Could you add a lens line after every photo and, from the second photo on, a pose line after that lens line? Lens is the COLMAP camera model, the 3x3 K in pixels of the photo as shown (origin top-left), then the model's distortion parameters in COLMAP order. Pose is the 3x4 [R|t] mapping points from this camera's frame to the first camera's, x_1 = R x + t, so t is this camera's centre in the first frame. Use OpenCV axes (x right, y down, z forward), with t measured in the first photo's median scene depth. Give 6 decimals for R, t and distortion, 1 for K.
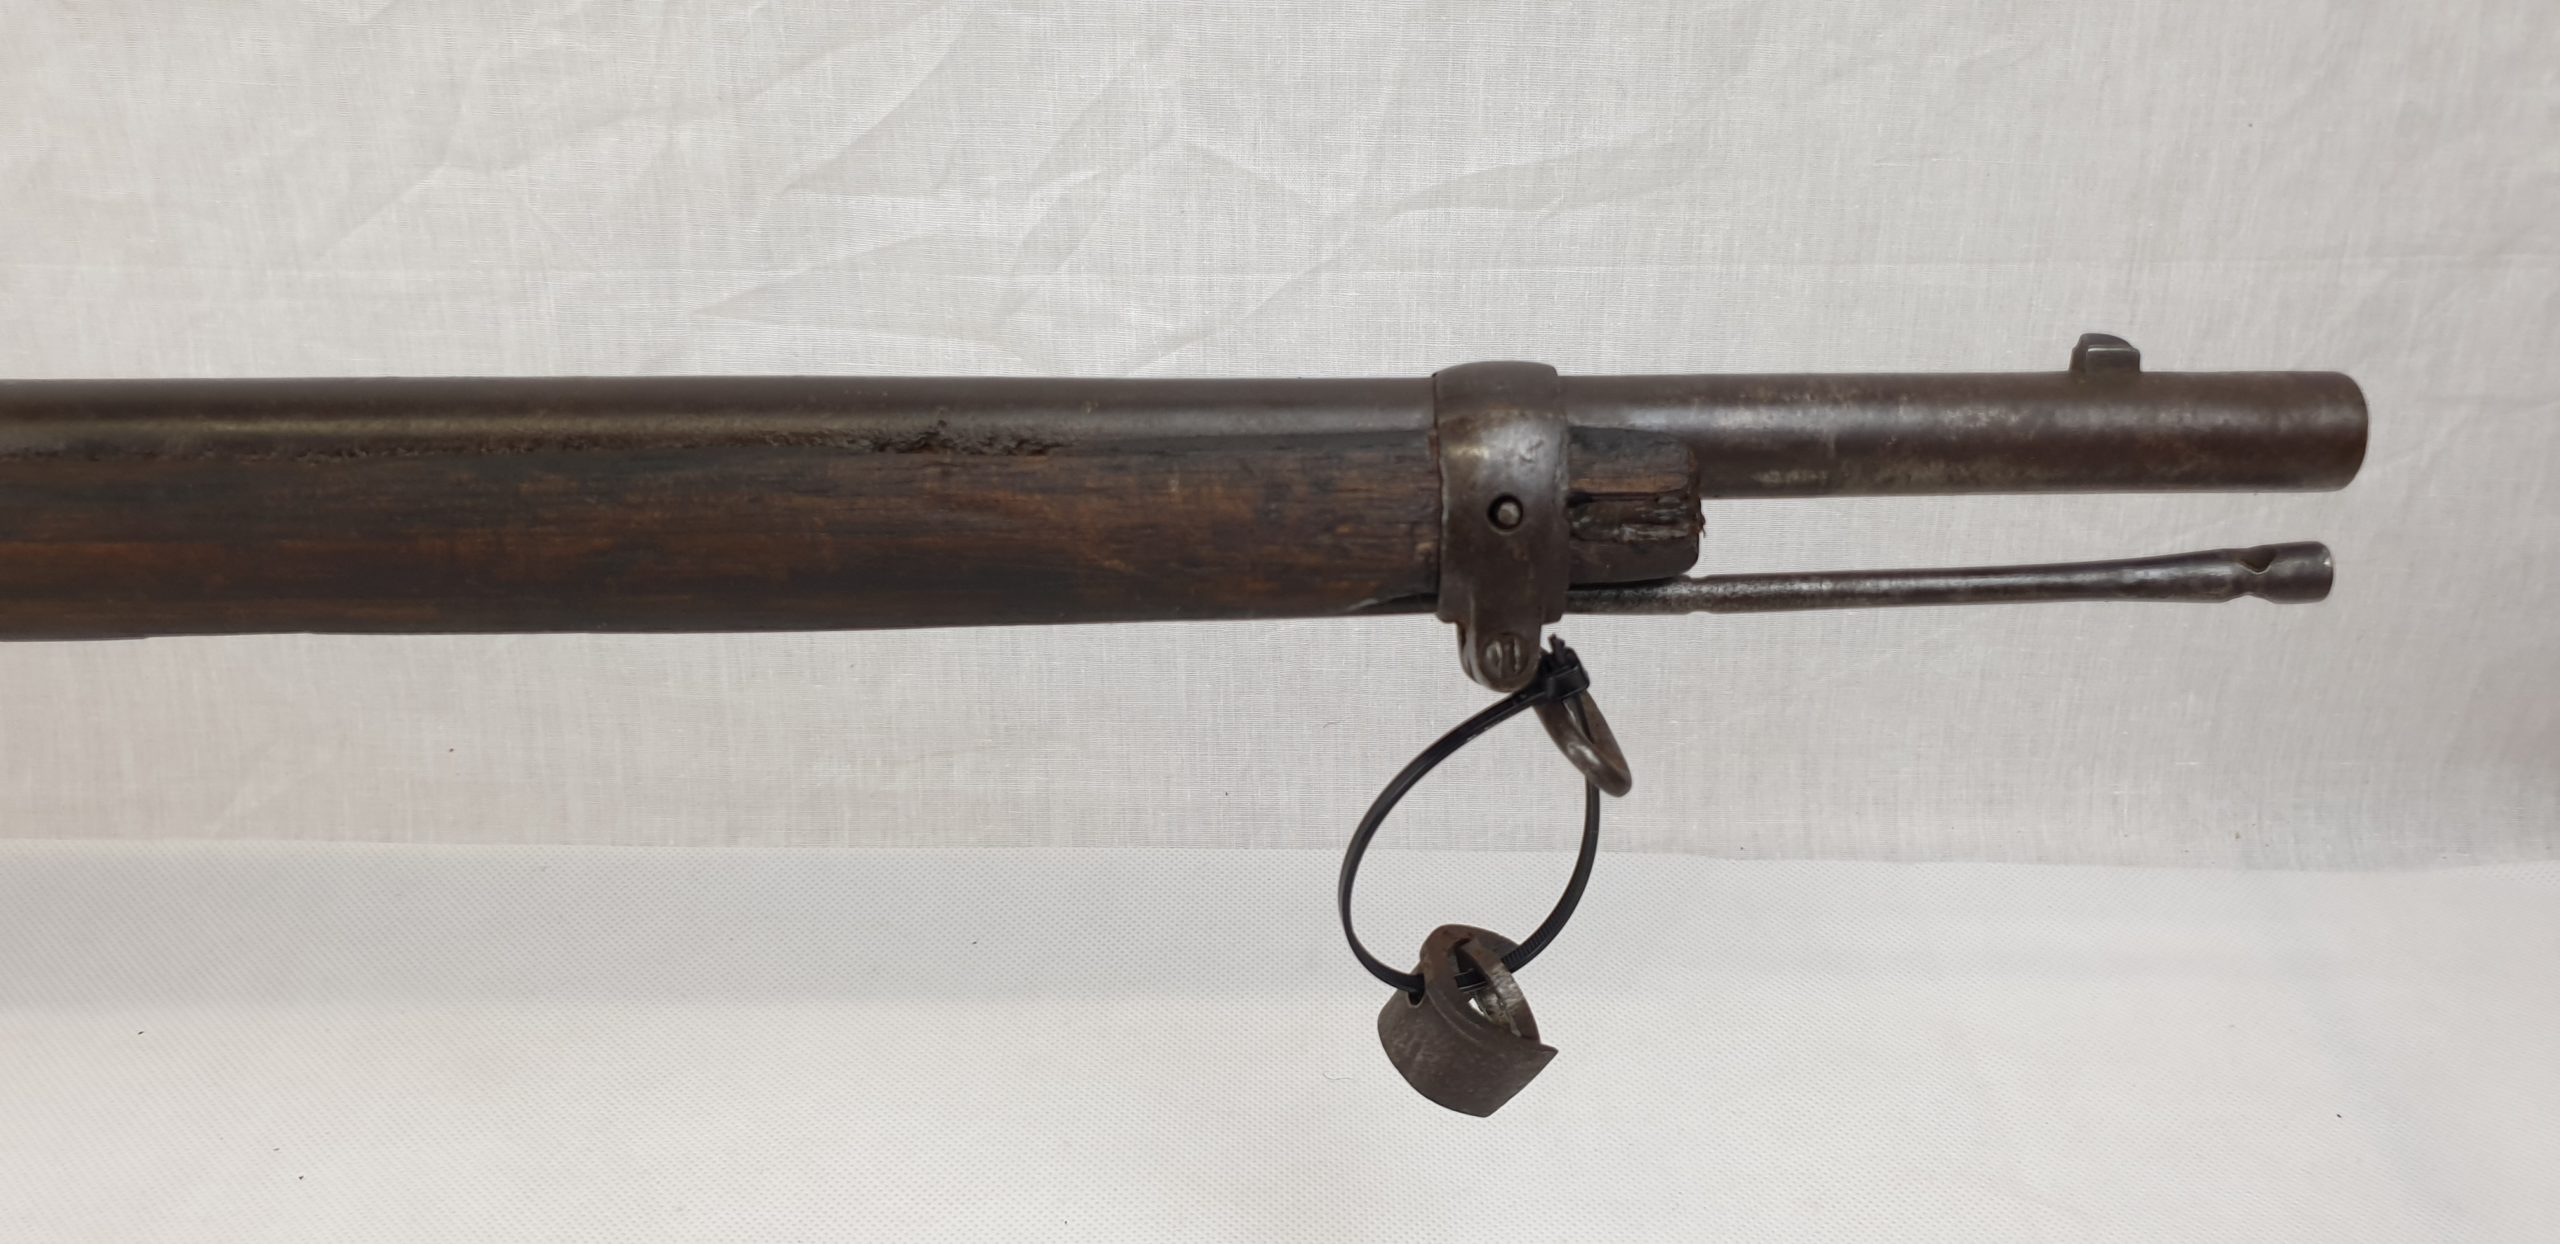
lens RADIAL K [[2118.7, 0, 1294.7], [0, 2118.7, 616.0], [0, 0, 1]] dist [0.054077, -0.111595]
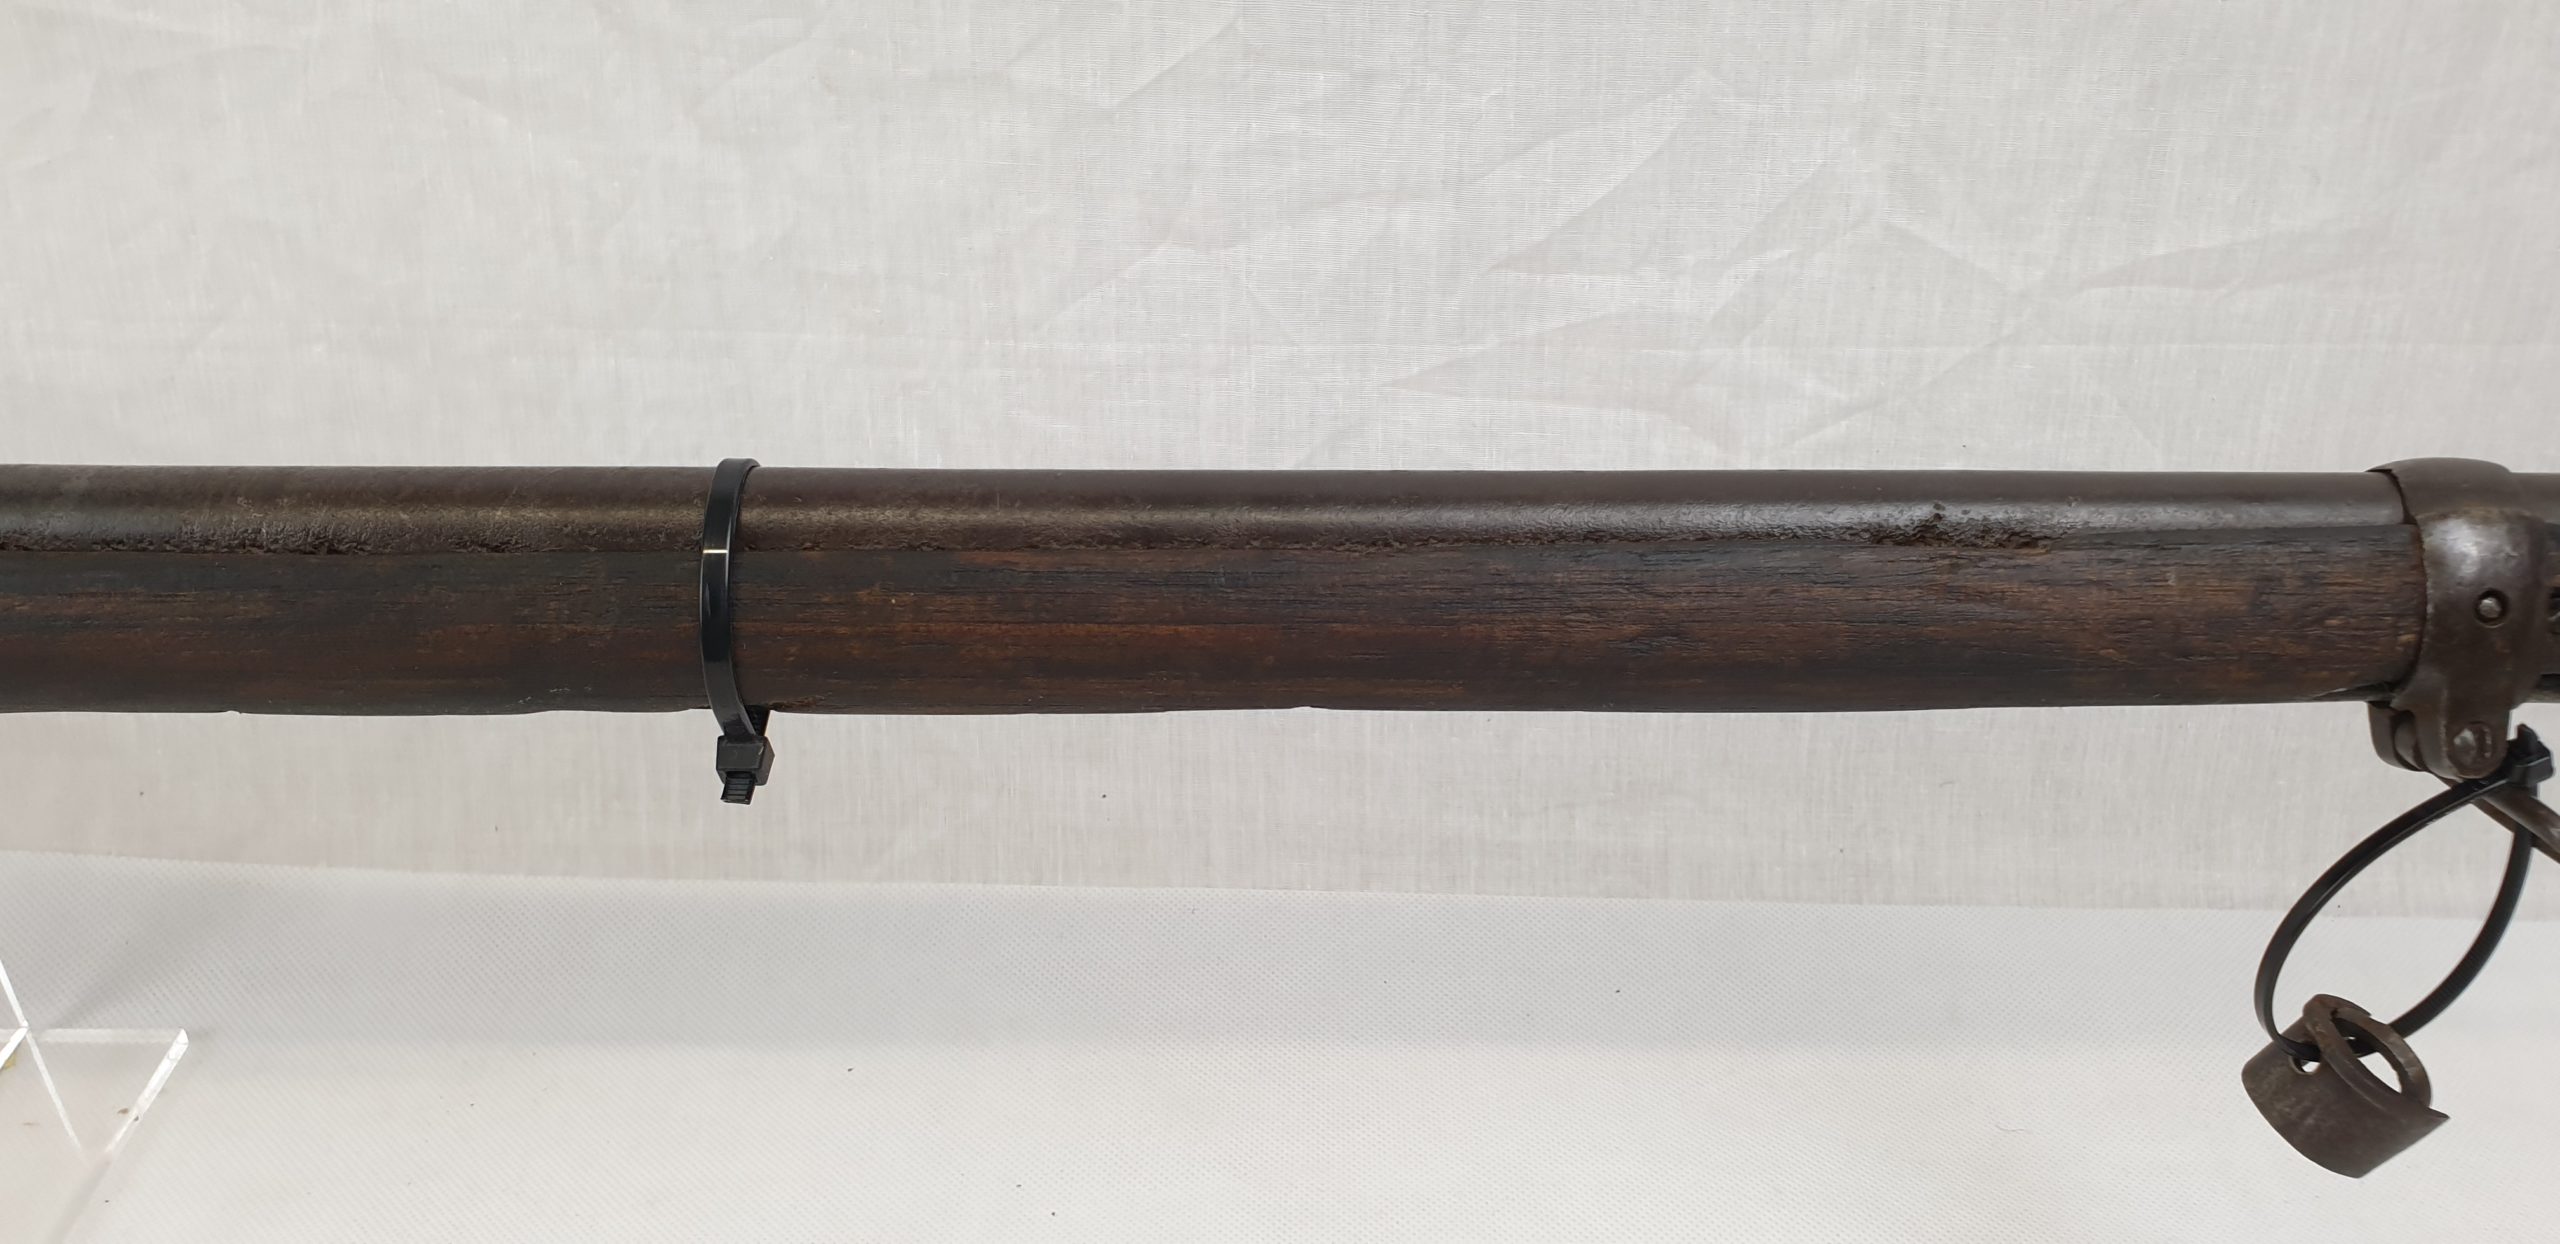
lens RADIAL K [[2095.5, 0, 1297.6], [0, 2095.5, 615.4], [0, 0, 1]] dist [0.121749, -0.328860]
pose [[0.999920, 0.008040, -0.009797, -0.329132], [-0.008109, 0.999943, -0.006991, -0.022463], [0.009741, 0.007070, 0.999928, -0.033488]]
